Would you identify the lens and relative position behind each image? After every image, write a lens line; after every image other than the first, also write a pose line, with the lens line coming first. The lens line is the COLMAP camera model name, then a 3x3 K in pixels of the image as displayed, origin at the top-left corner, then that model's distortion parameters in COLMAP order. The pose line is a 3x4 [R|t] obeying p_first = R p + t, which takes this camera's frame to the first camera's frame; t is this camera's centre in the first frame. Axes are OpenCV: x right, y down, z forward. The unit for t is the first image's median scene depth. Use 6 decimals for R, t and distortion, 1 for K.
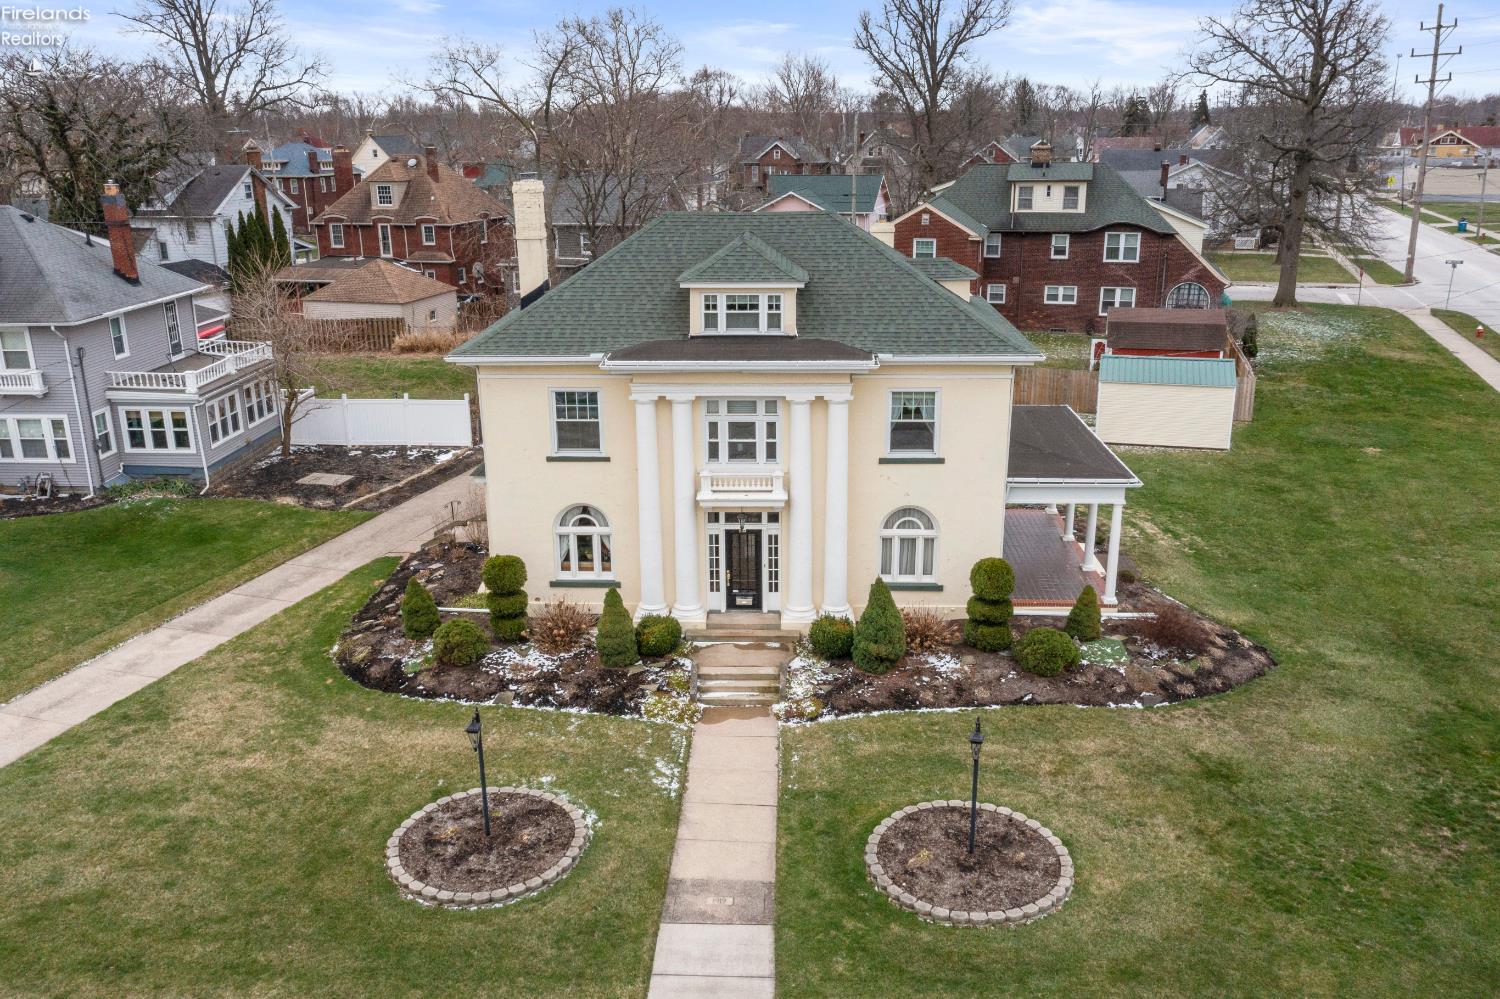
lens RADIAL K [[1190.1, 0, 745.3], [0, 1190.1, 501.8], [0, 0, 1]] dist [-0.011236, 0.010398]
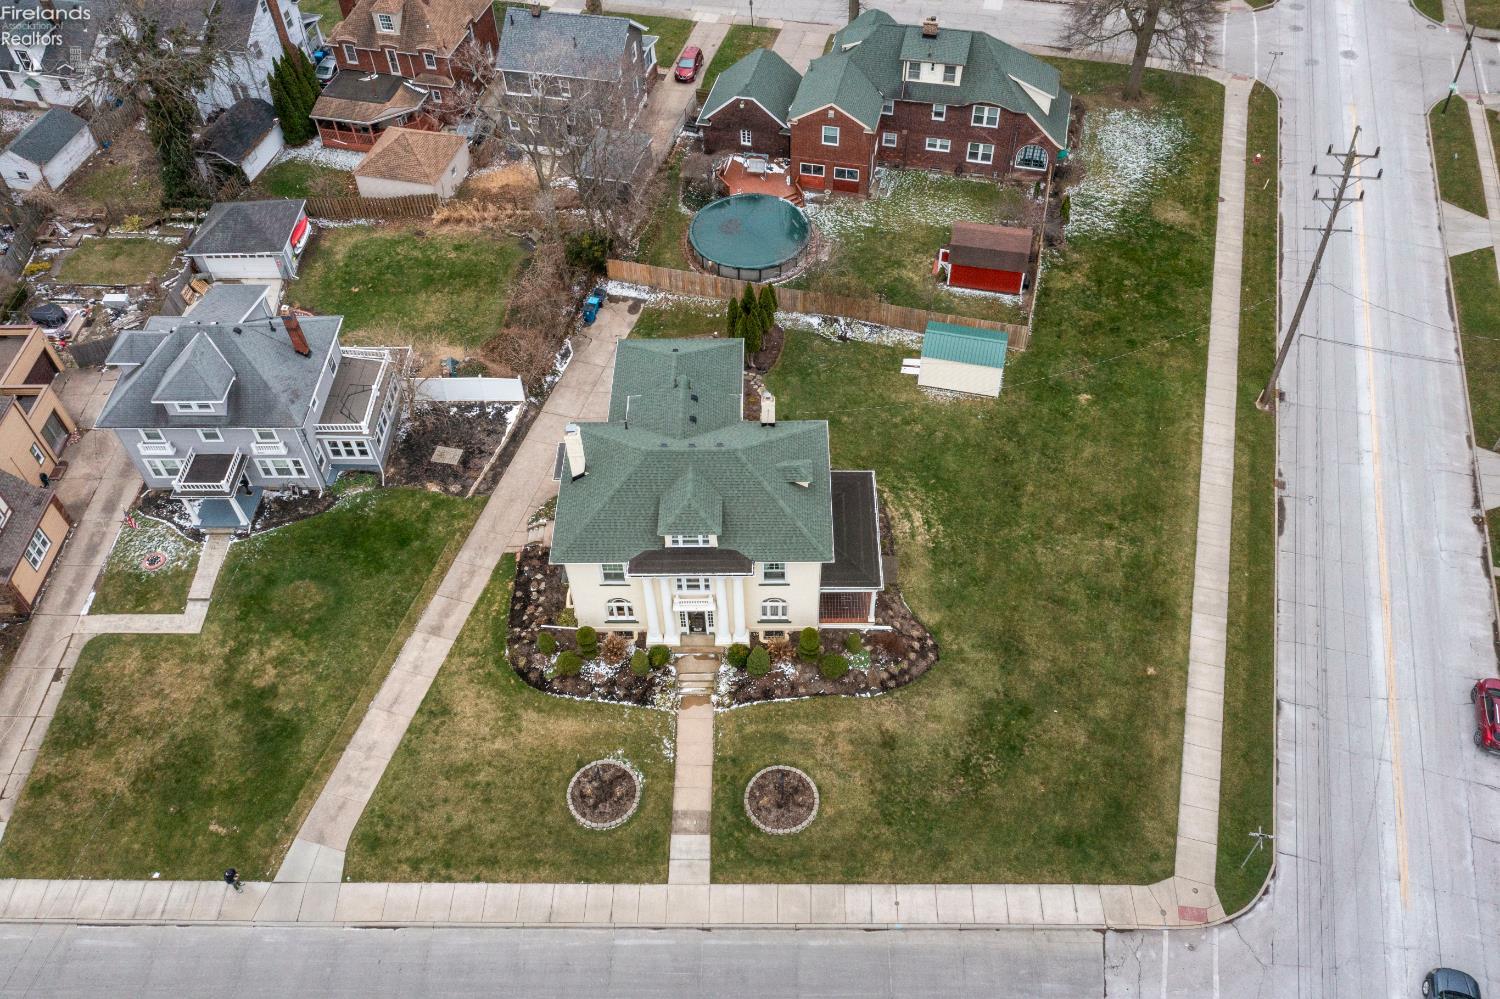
lens RADIAL K [[1190.1, 0, 746.6], [0, 1190.1, 492.3], [0, 0, 1]] dist [-0.011236, 0.010398]
pose [[0.999421, -0.032293, 0.010677, 0.074685], [0.022051, 0.854199, 0.519478, -1.281550], [-0.025896, -0.518942, 0.854417, -0.719621]]
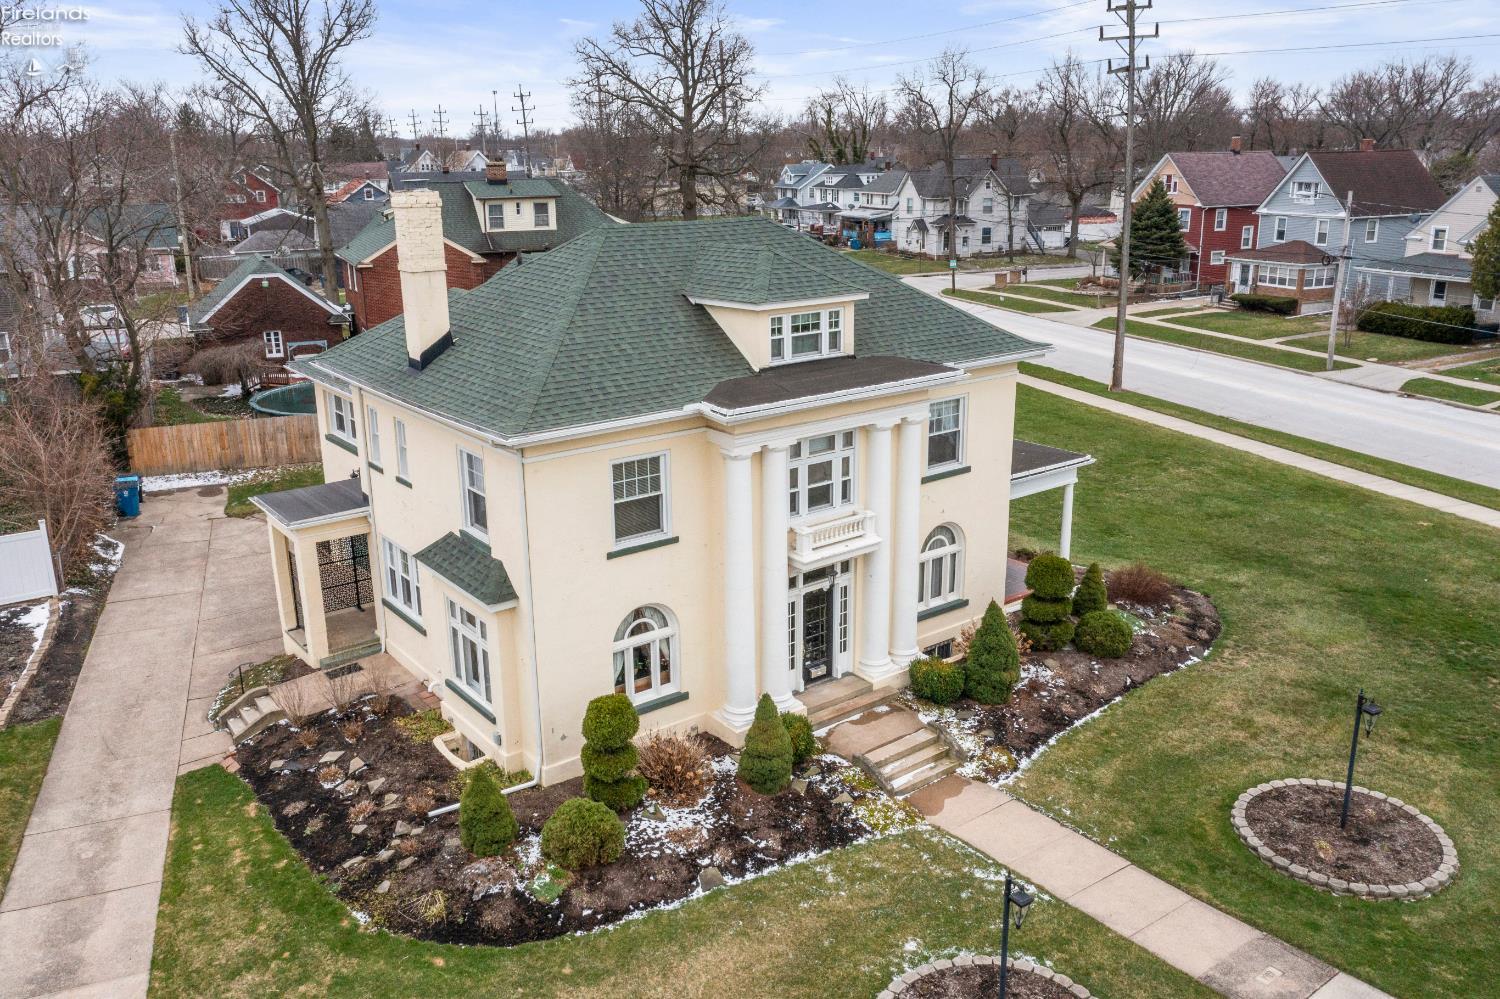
lens RADIAL K [[1190.1, 0, 748.9], [0, 1190.1, 501.5], [0, 0, 1]] dist [-0.011236, 0.010398]
pose [[0.766826, -0.182496, 0.615364, -0.564276], [0.197163, 0.979349, 0.044751, -0.087483], [-0.610823, 0.087011, 0.786972, 0.365357]]
